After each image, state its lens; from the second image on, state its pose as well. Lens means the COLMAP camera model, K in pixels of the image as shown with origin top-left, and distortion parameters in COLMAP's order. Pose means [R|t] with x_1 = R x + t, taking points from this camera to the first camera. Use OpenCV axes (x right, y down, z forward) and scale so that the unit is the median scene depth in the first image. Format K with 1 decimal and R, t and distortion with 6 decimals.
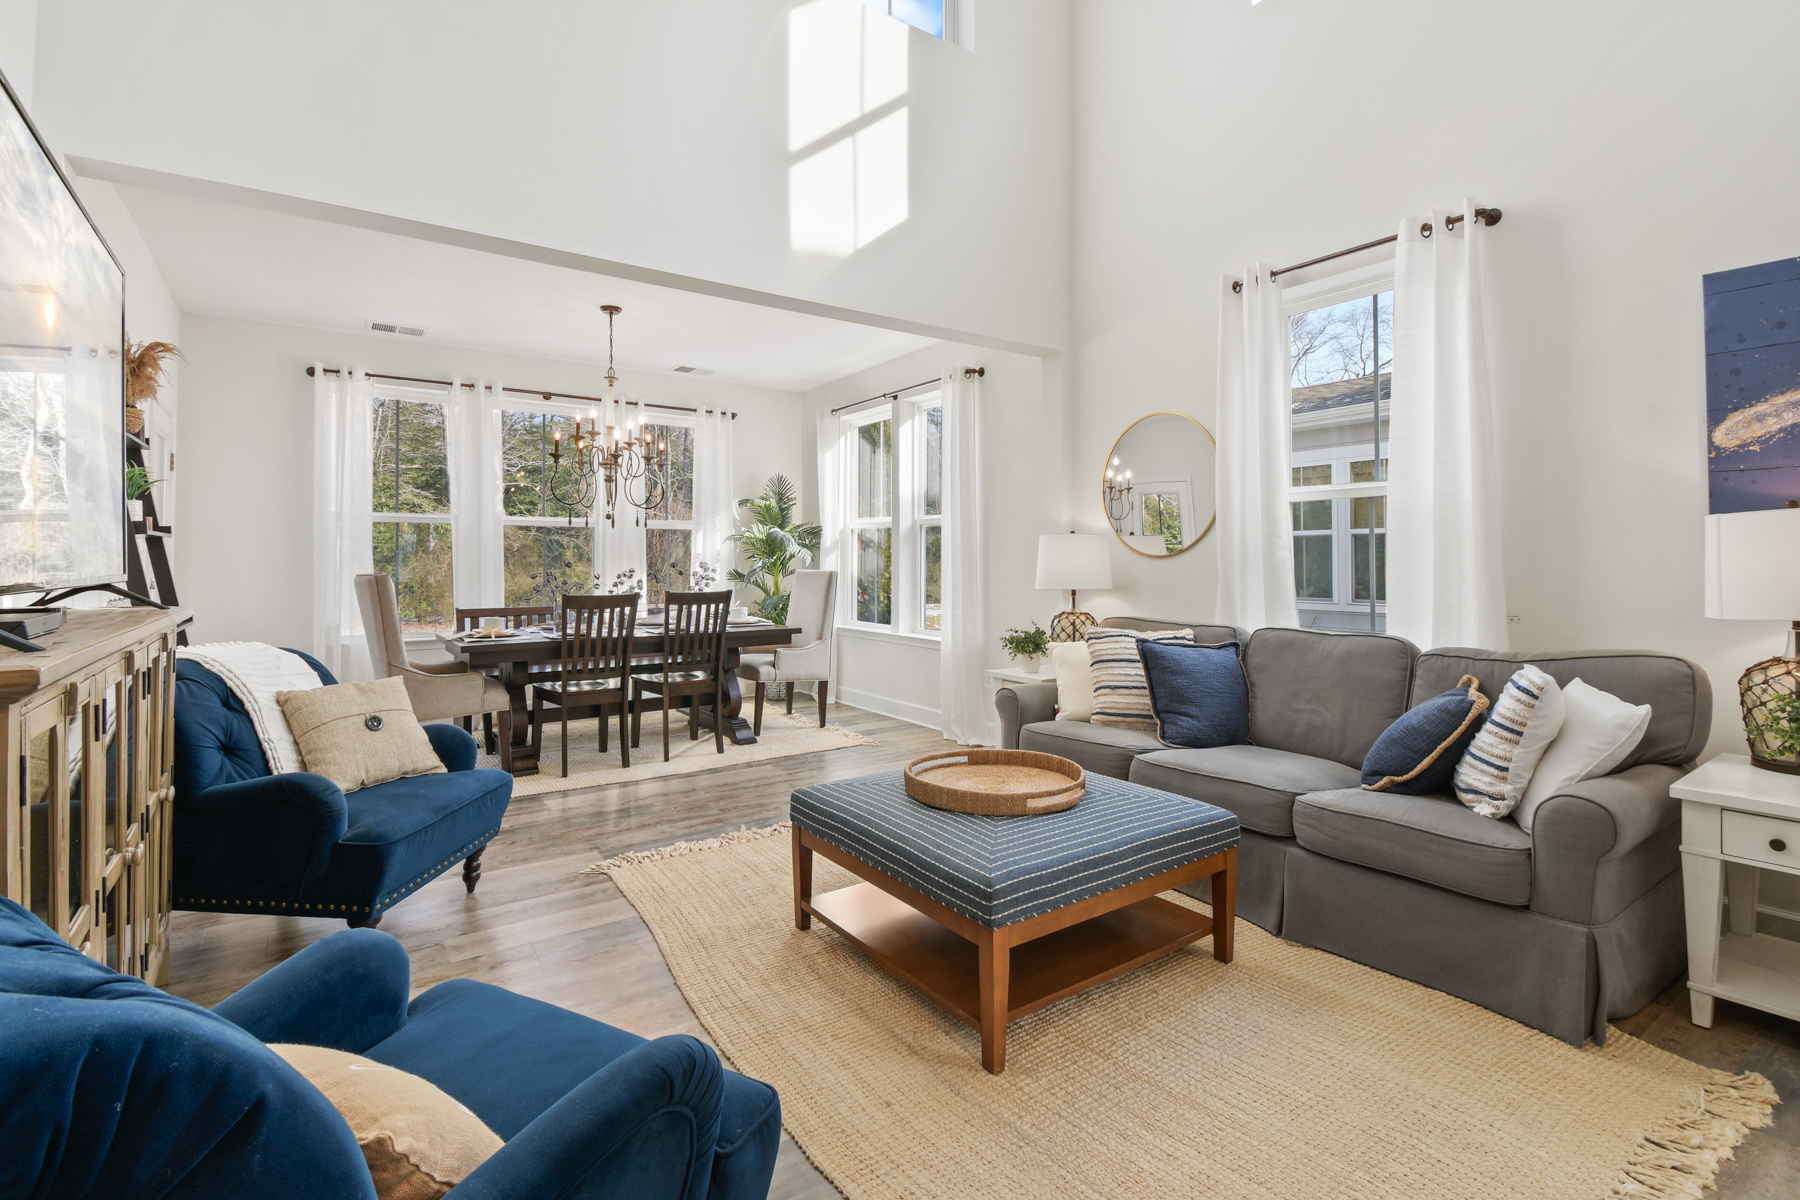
lens RADIAL K [[816.7, 0, 888.6], [0, 816.7, 551.0], [0, 0, 1]] dist [0.017010, -0.017705]
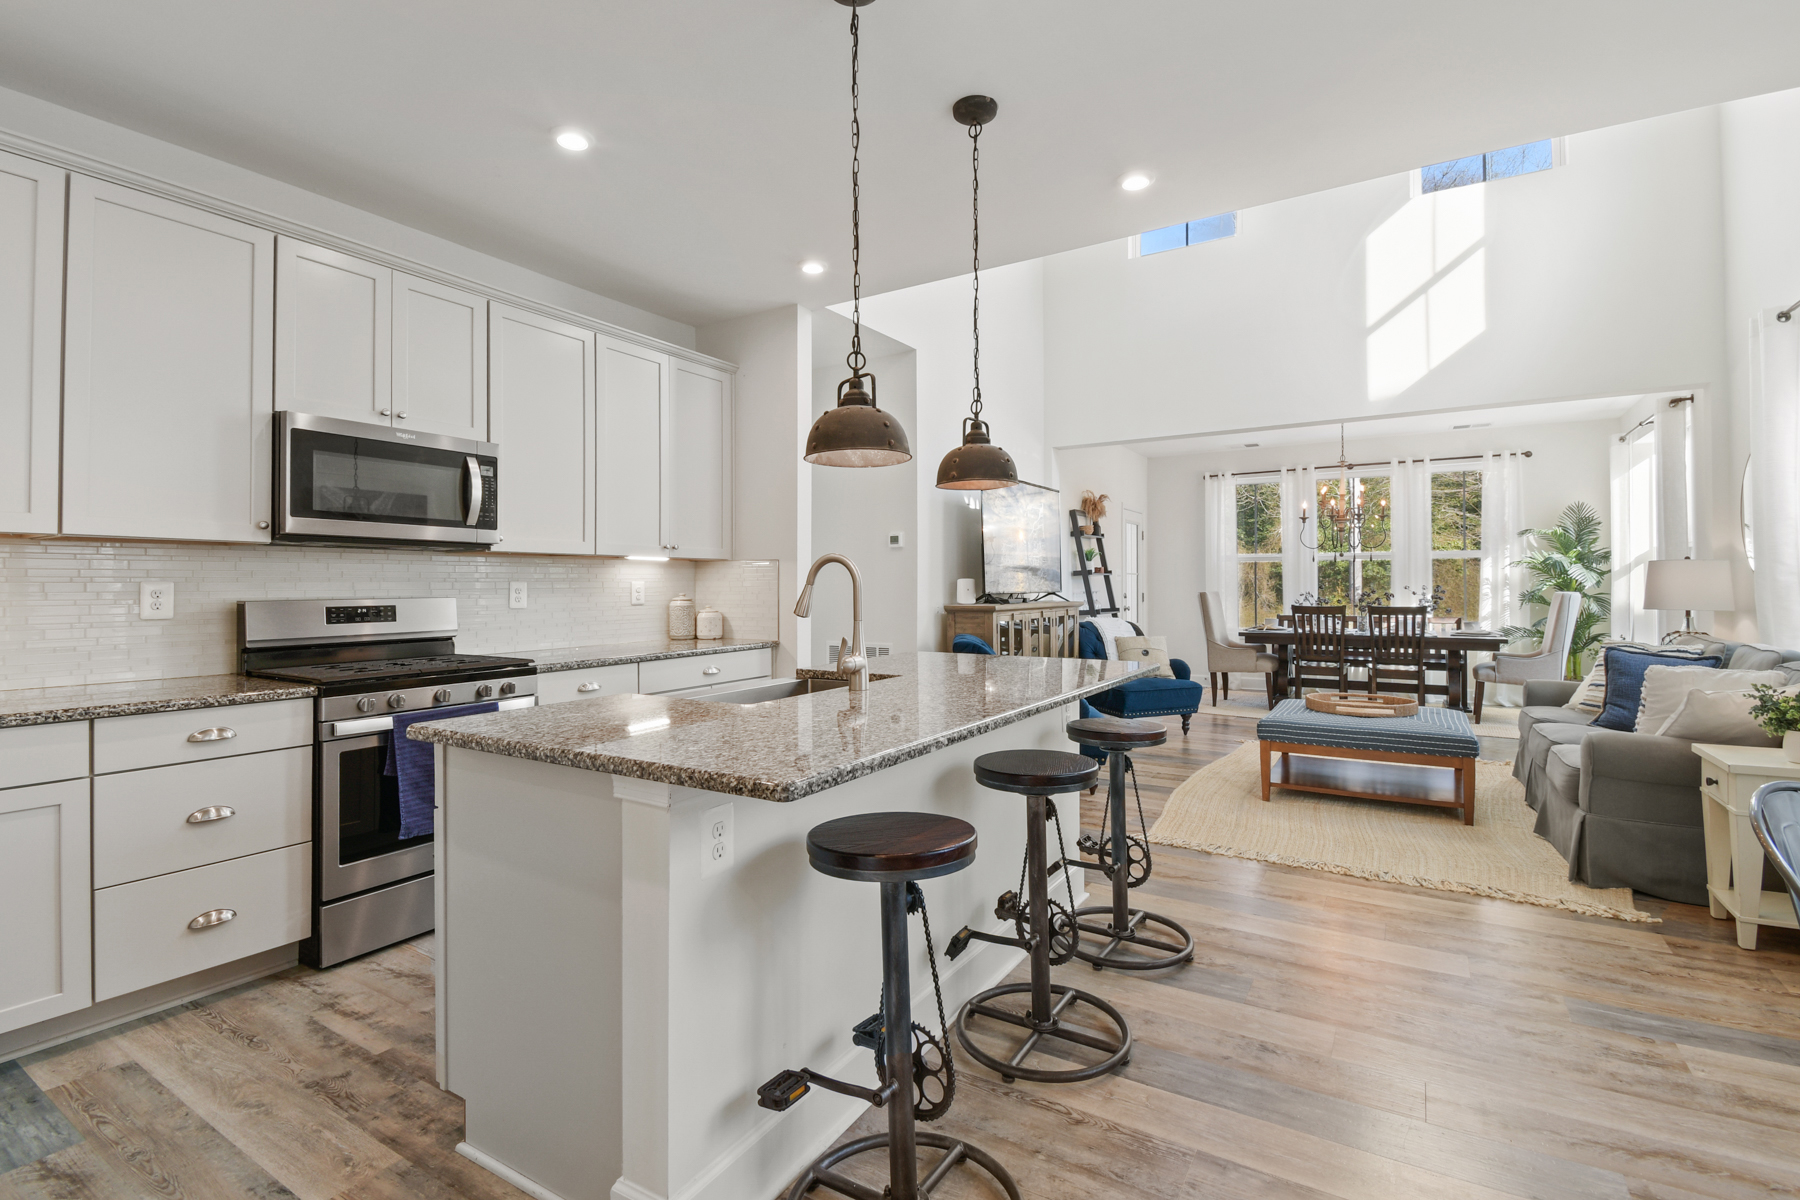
lens RADIAL K [[816.7, 0, 886.9], [0, 816.7, 587.0], [0, 0, 1]] dist [0.017010, -0.017705]
pose [[0.389010, 0.001806, -0.921232, 0.645720], [0.014982, 0.999853, 0.008287, -0.007524], [0.921112, -0.017025, 0.388926, -0.317926]]
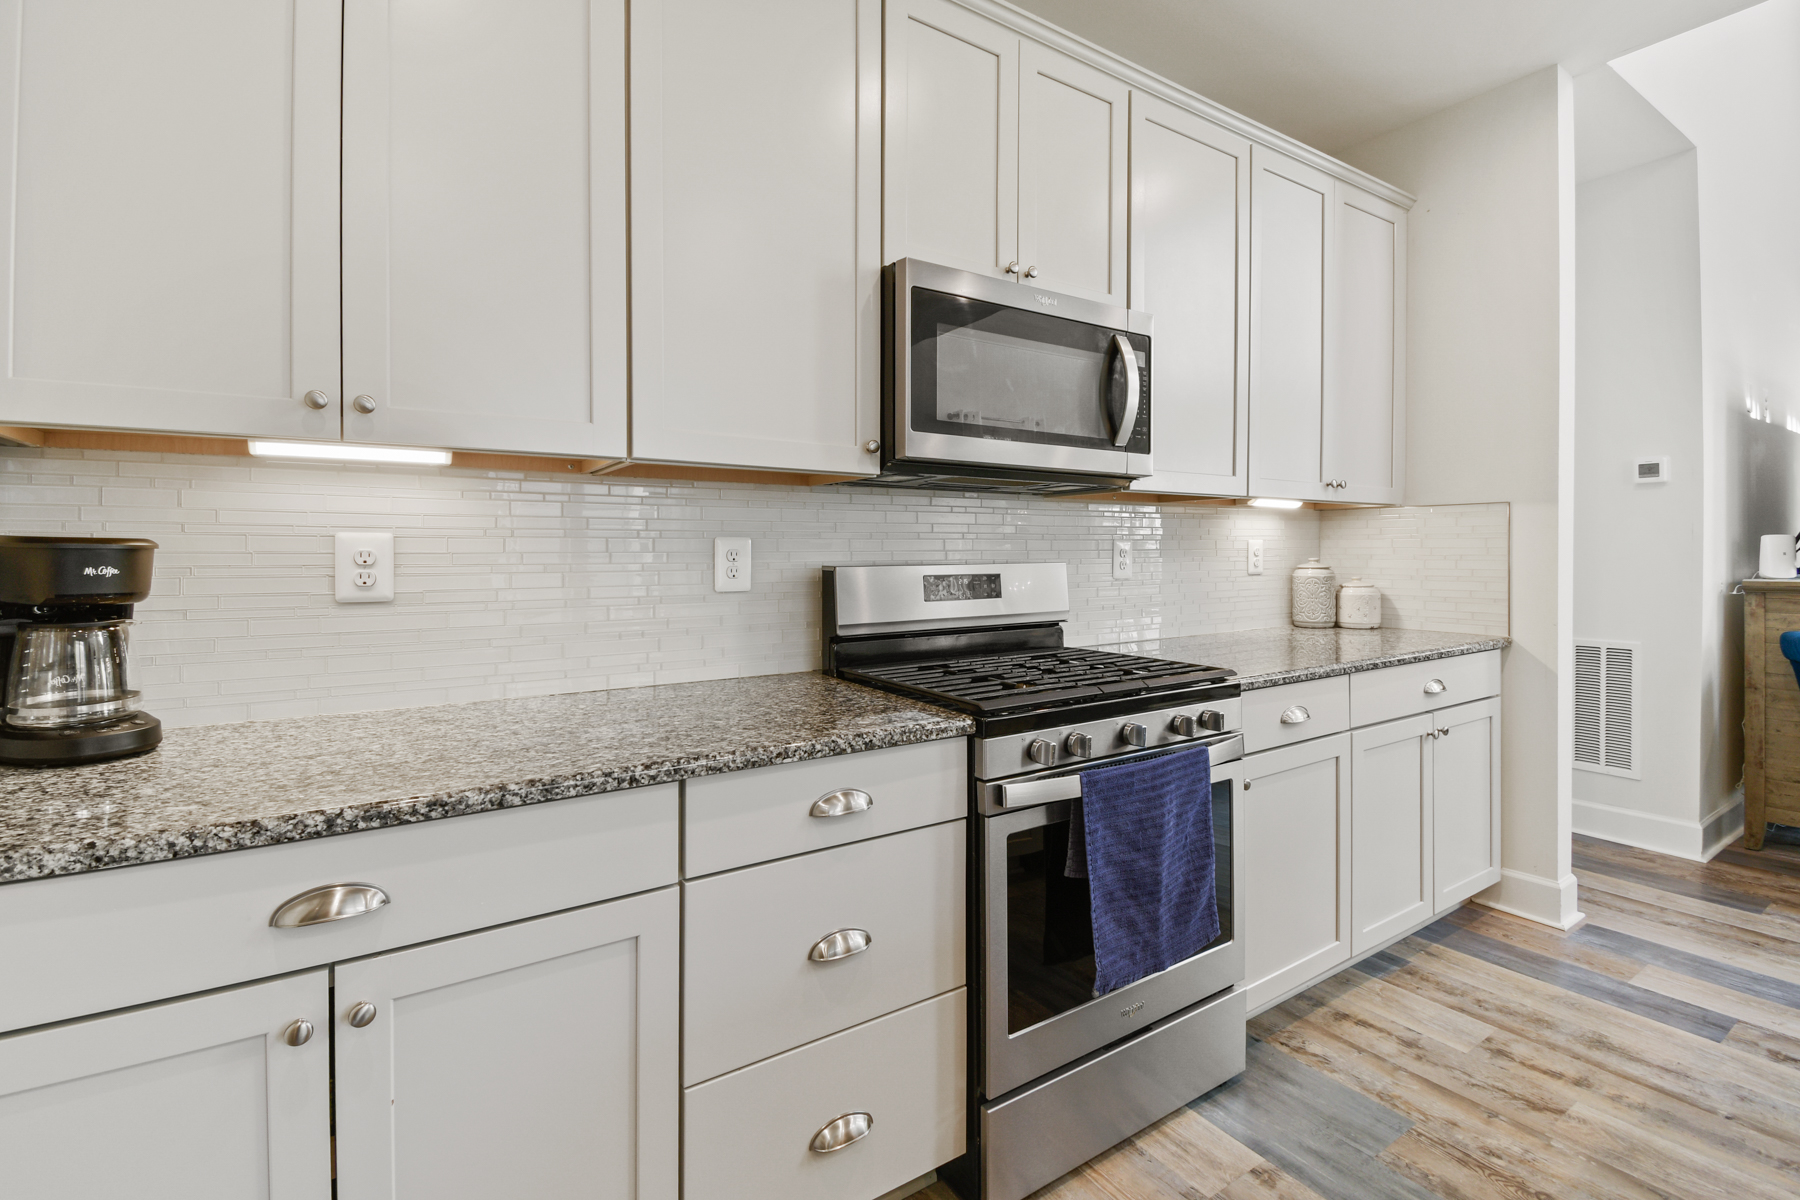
lens RADIAL K [[816.7, 0, 886.9], [0, 816.7, 560.8], [0, 0, 1]] dist [0.017010, -0.017705]
pose [[-0.032608, 0.014373, -0.999365, 0.353326], [0.015143, 0.999789, 0.013885, -0.007131], [0.999354, -0.014681, -0.032819, -0.456462]]
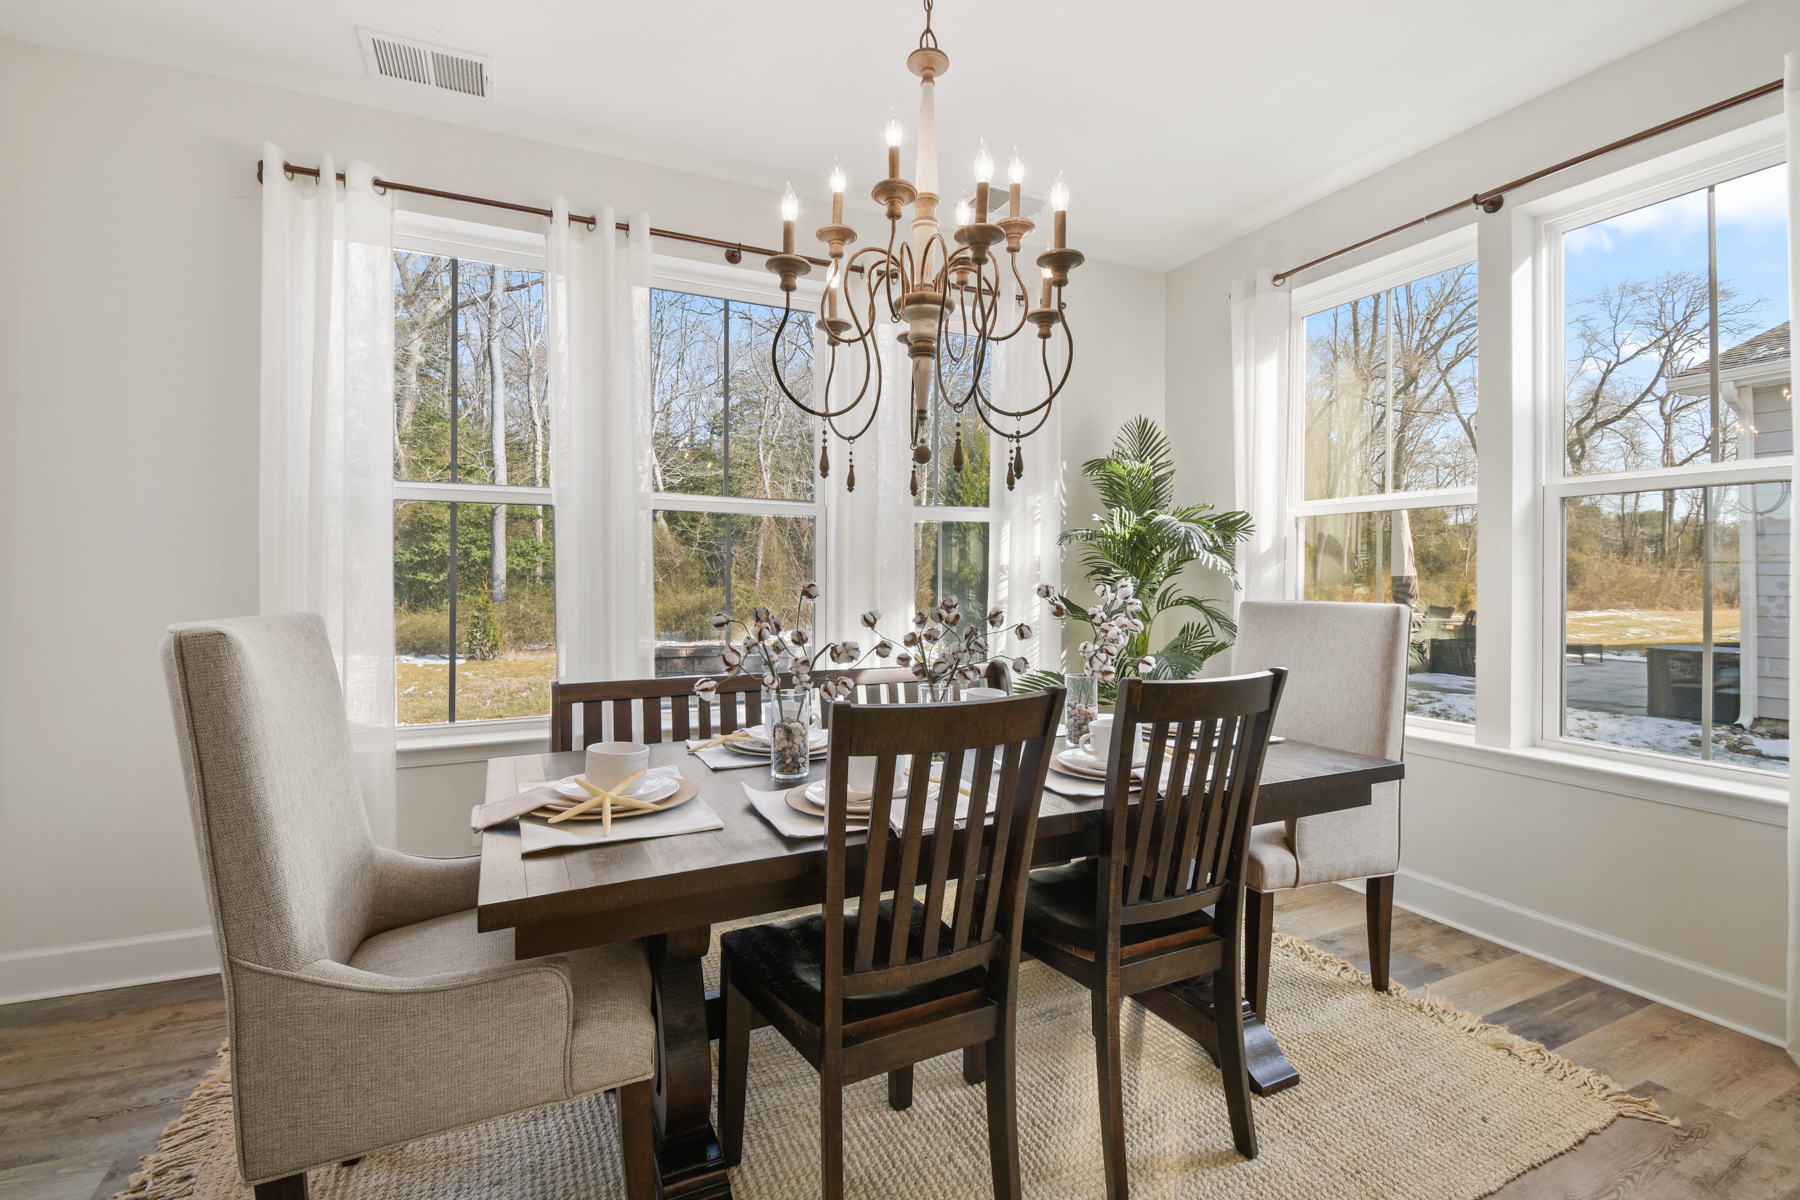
lens RADIAL K [[816.7, 0, 900.3], [0, 816.7, 572.7], [0, 0, 1]] dist [0.017010, -0.017705]
pose [[0.986907, 0.001004, -0.161288, -0.264835], [0.000051, 0.999979, 0.006533, 0.005266], [0.161291, -0.006456, 0.986886, 0.584727]]
